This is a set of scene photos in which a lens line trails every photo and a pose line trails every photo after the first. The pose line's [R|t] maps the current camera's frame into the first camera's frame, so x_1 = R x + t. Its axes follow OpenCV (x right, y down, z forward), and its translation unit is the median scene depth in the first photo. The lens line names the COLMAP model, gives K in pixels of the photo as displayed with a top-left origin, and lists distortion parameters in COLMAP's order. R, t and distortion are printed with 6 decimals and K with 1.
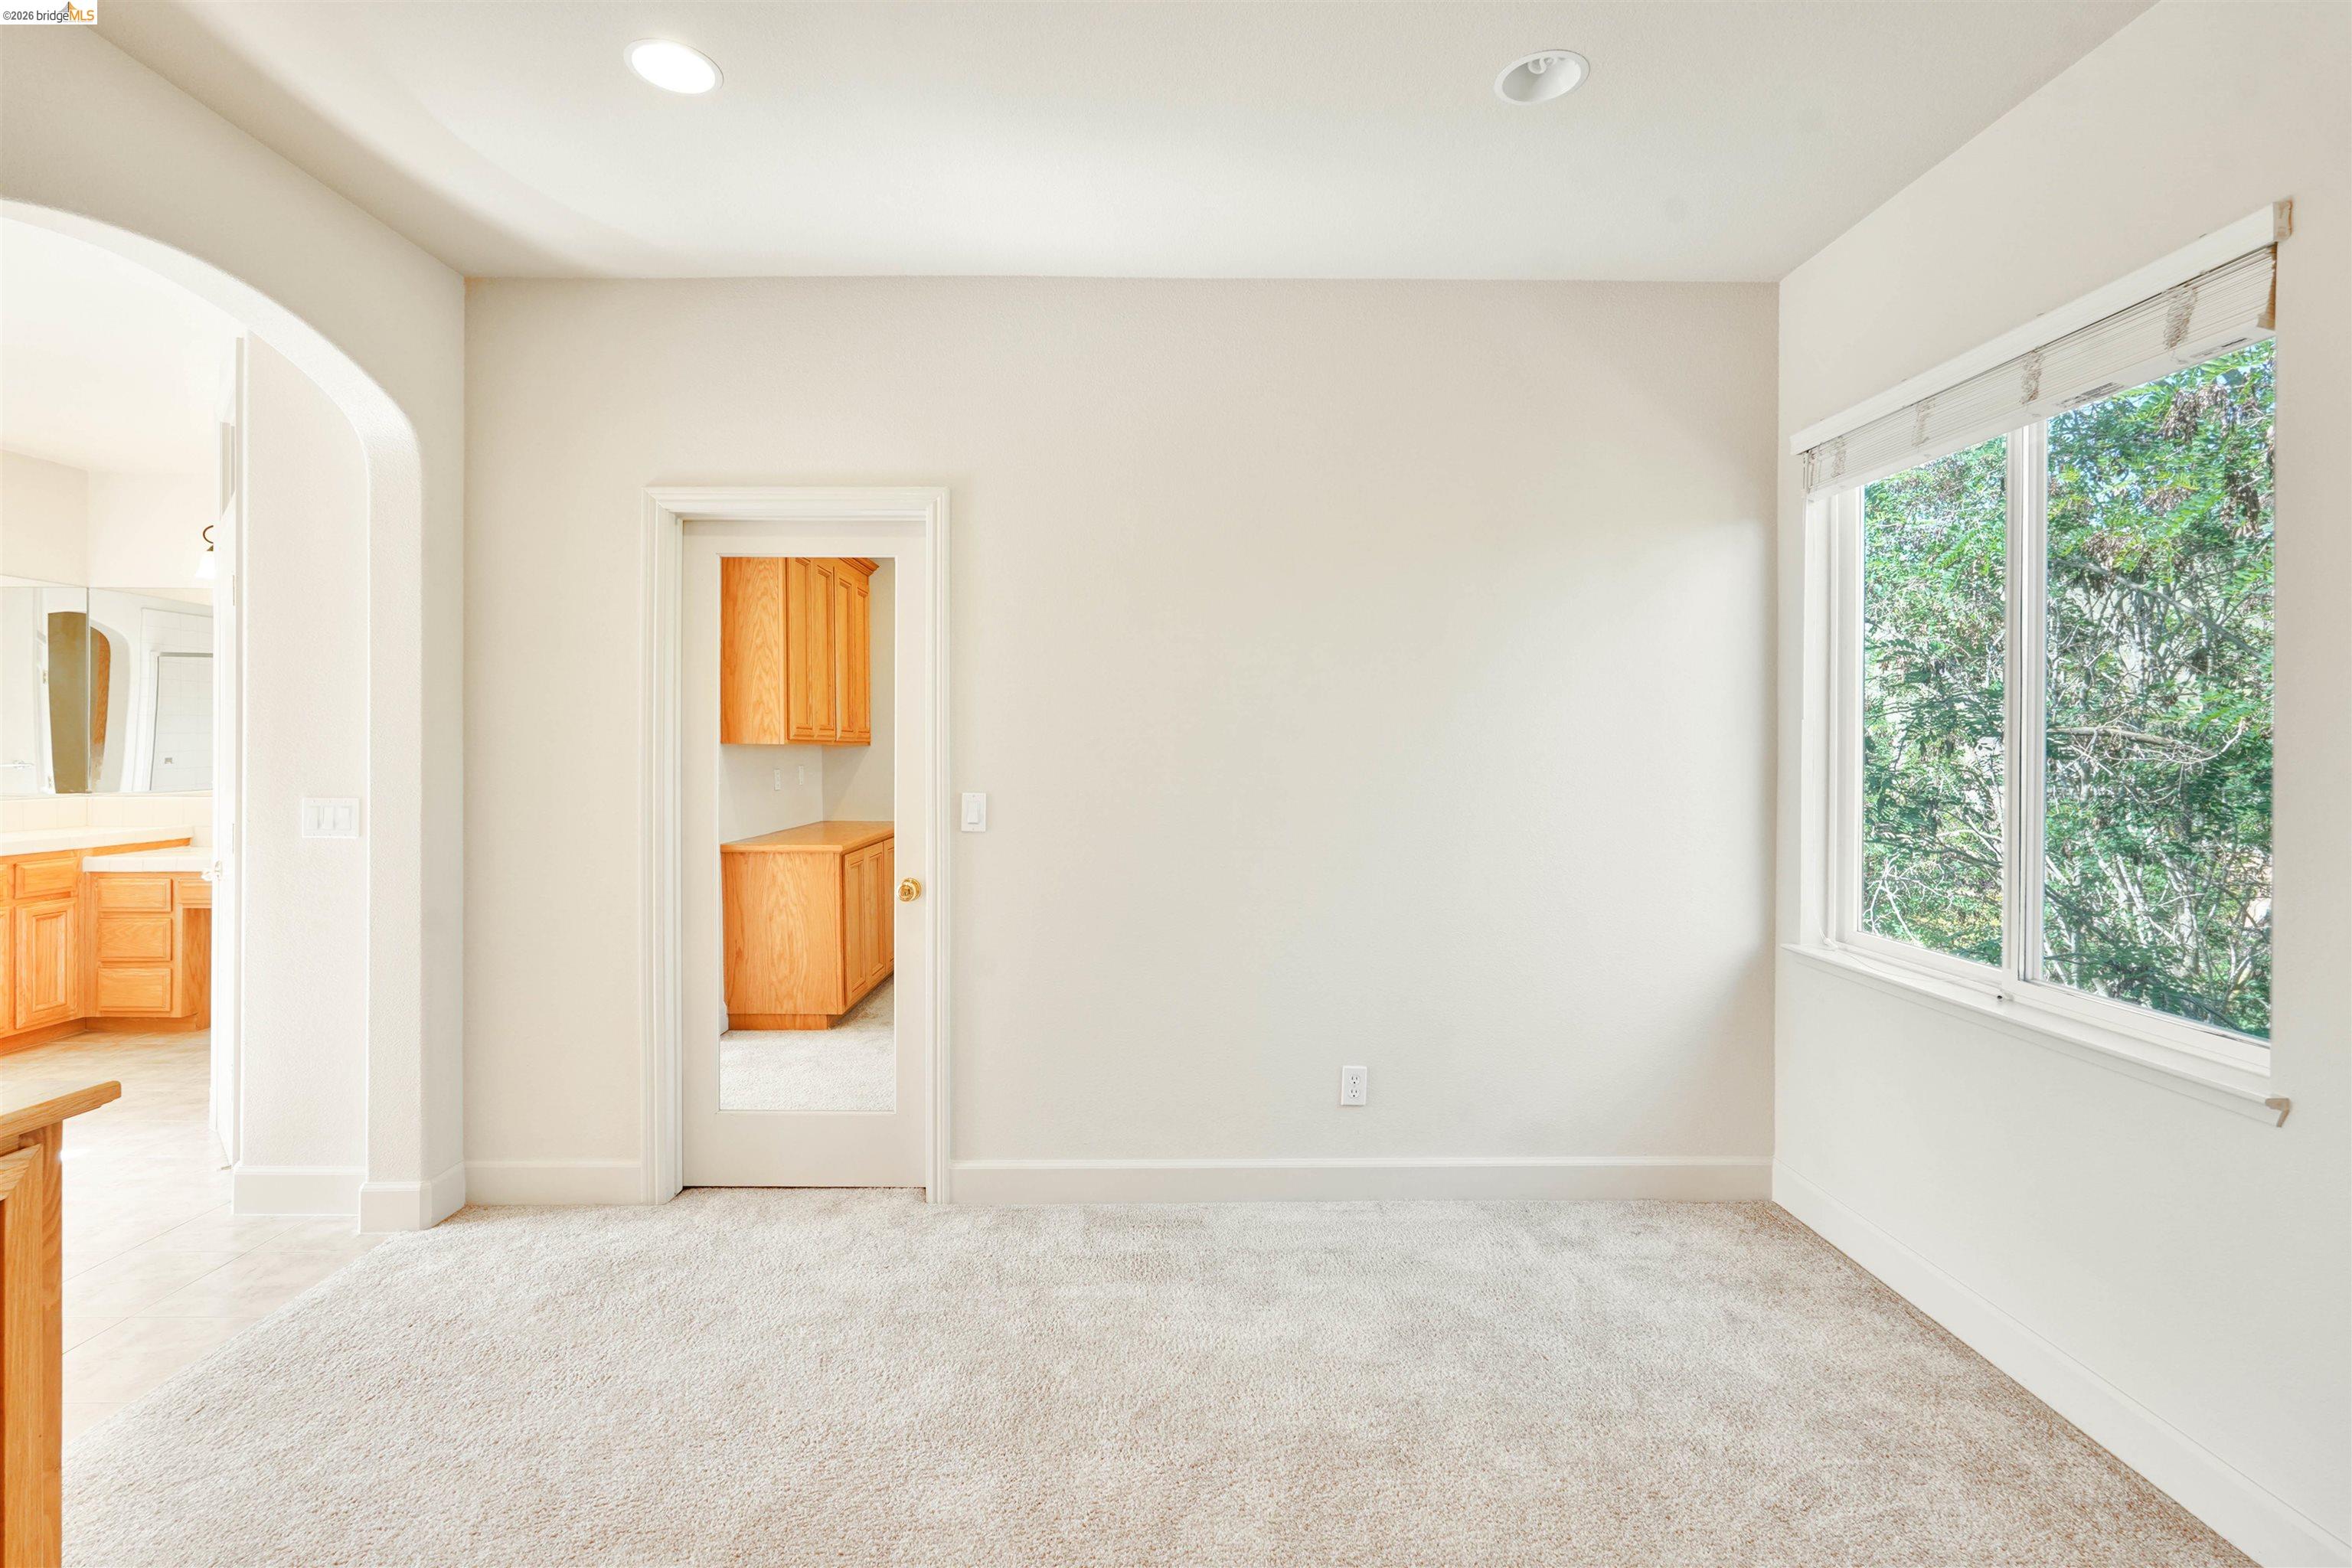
lens RADIAL K [[1066.2, 0, 1166.4], [0, 1066.2, 744.4], [0, 0, 1]] dist [-0.014994, 0.008362]
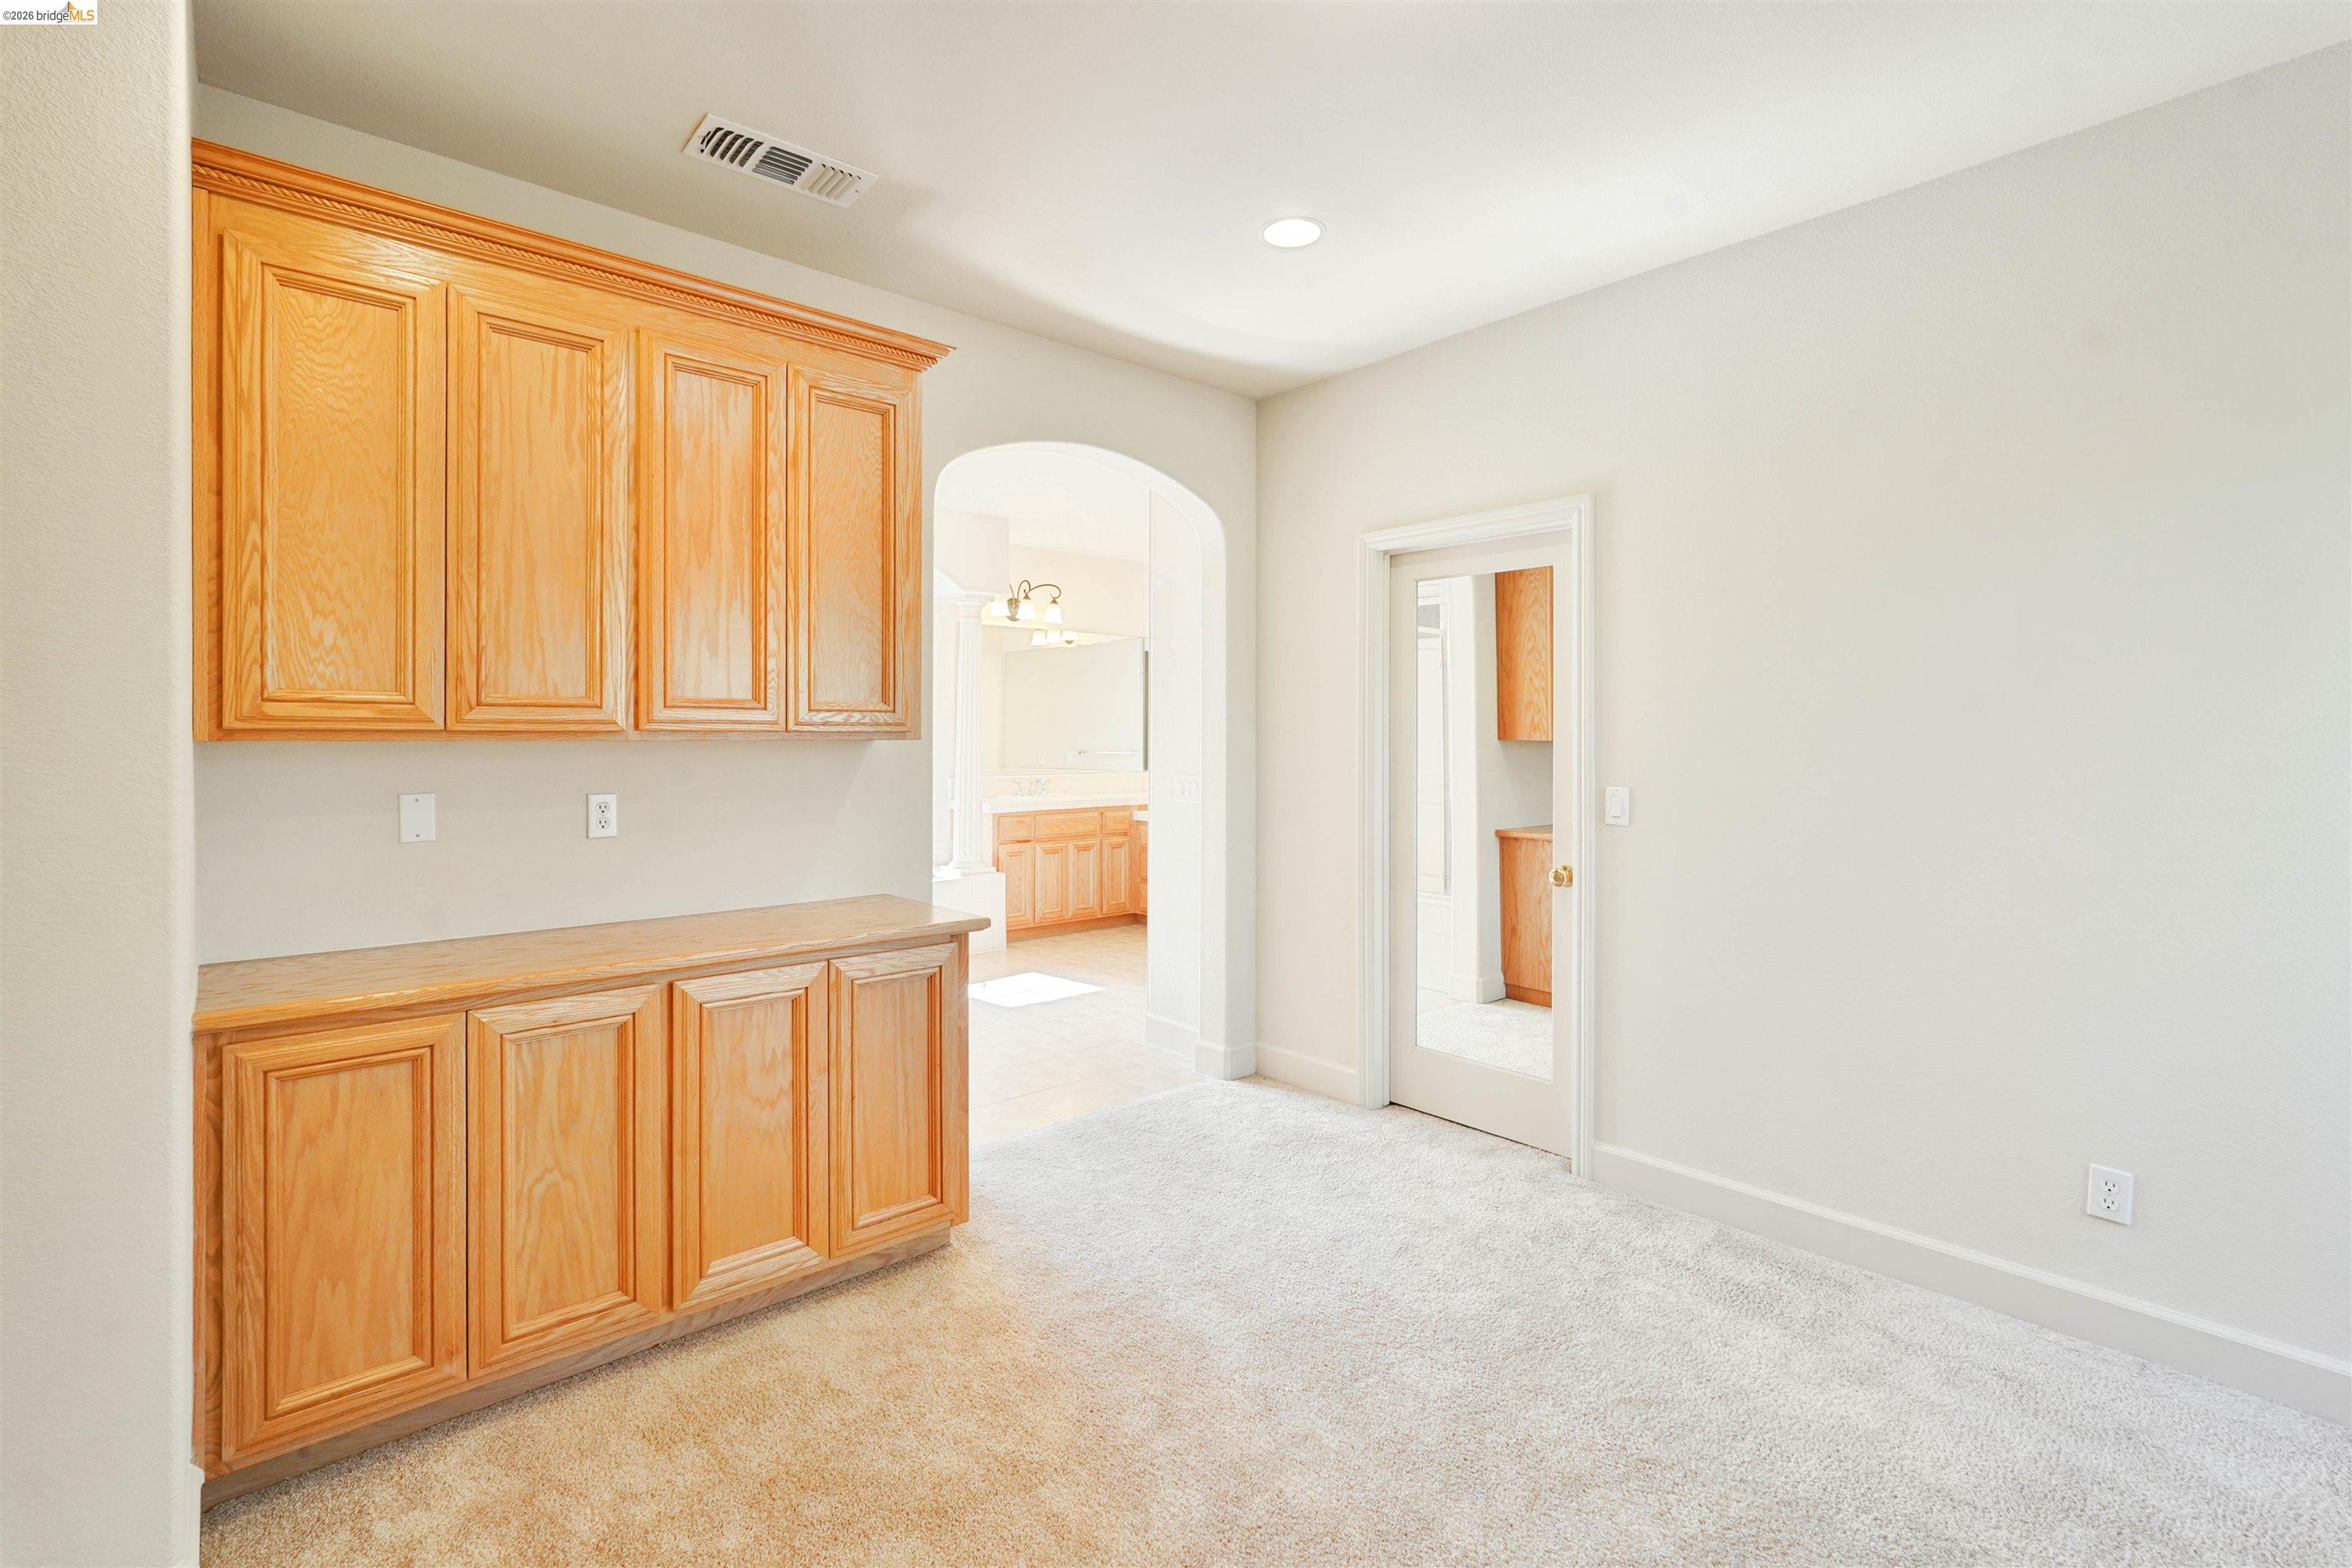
lens RADIAL K [[1066.2, 0, 1166.4], [0, 1066.2, 744.4], [0, 0, 1]] dist [-0.014994, 0.008362]
pose [[0.655157, 0.006120, -0.755468, 0.317599], [-0.005239, 0.999980, 0.003557, 0.003146], [0.755474, 0.001628, 0.655176, 0.003821]]
